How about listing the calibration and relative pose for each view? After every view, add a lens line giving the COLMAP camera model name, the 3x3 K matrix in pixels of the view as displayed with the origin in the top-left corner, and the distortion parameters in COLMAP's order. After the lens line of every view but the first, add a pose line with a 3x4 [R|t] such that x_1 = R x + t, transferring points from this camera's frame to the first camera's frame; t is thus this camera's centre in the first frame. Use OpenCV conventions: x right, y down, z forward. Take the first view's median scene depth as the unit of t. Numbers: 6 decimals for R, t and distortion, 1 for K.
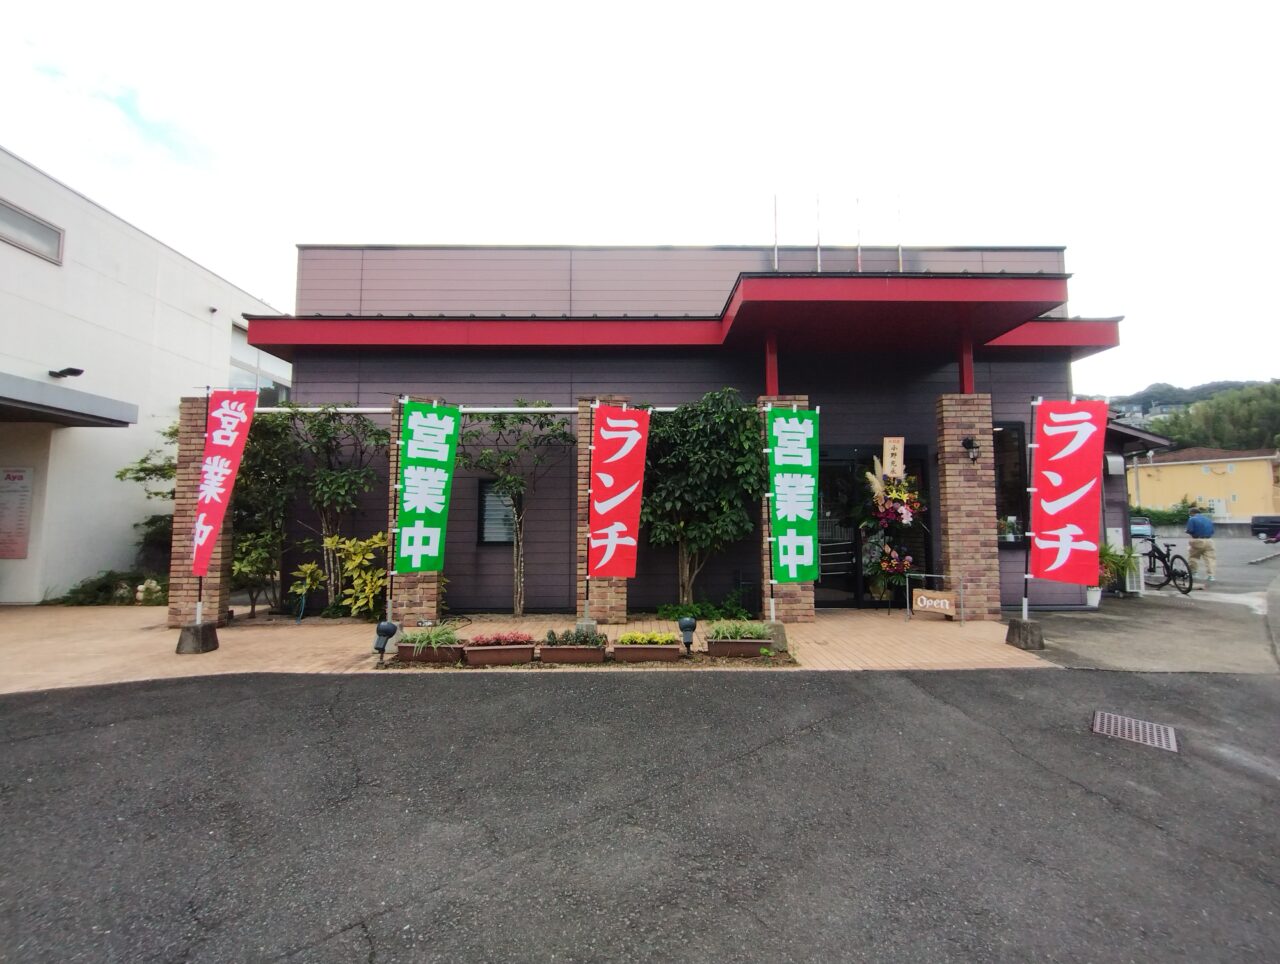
lens RADIAL K [[580.3, 0, 640.0], [0, 580.3, 482.0], [0, 0, 1]] dist [0.000853, 0.000333]
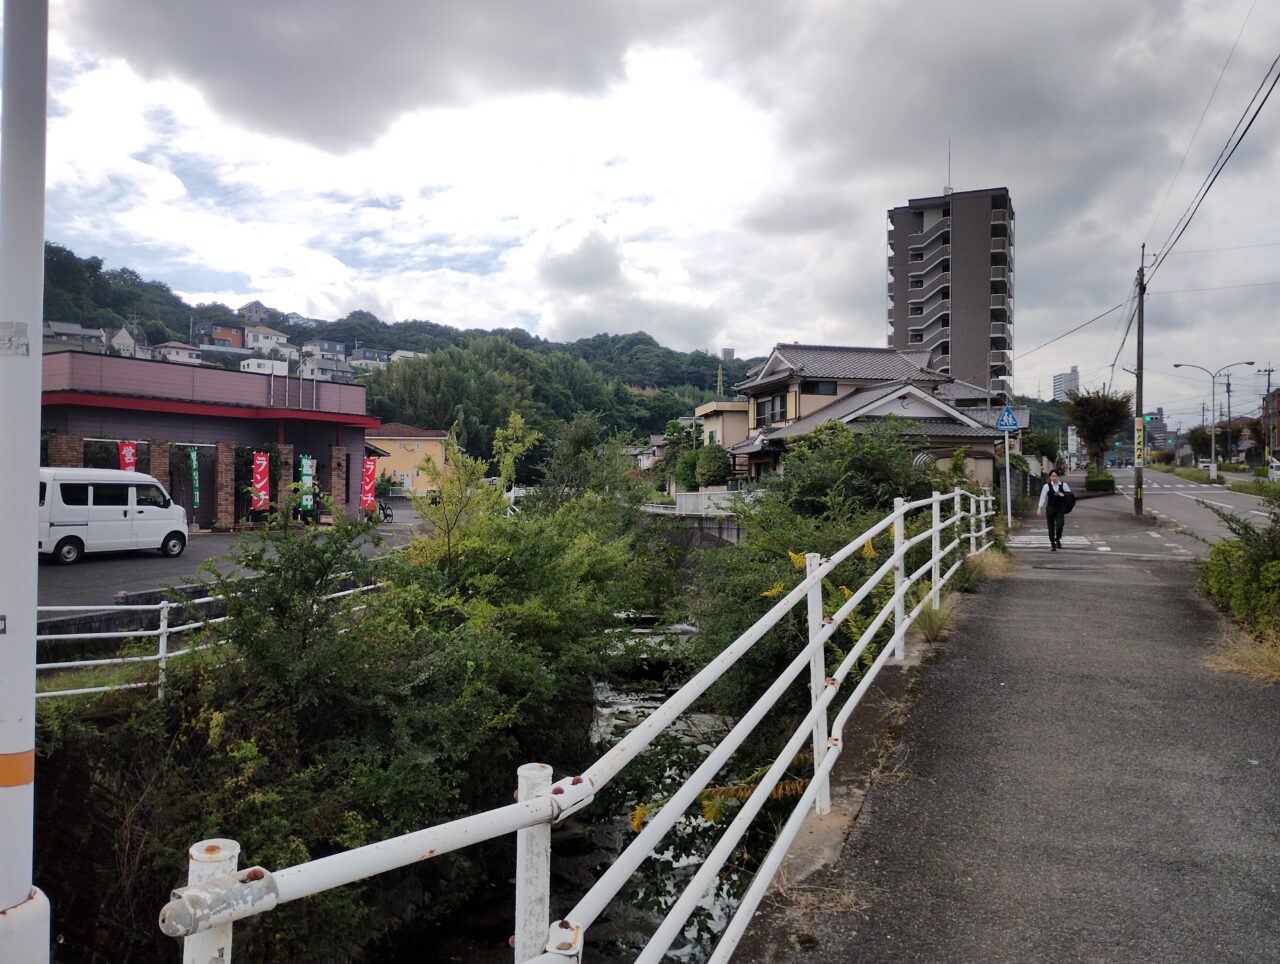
lens RADIAL K [[1049.0, 0, 640.0], [0, 1049.0, 482.0], [0, 0, 1]] dist [-0.001602, -0.000362]
pose [[0.540256, 0.022698, 0.841194, -0.318334], [-0.072562, 0.997169, 0.019696, -0.020487], [-0.838366, -0.071680, 0.540374, -0.323858]]
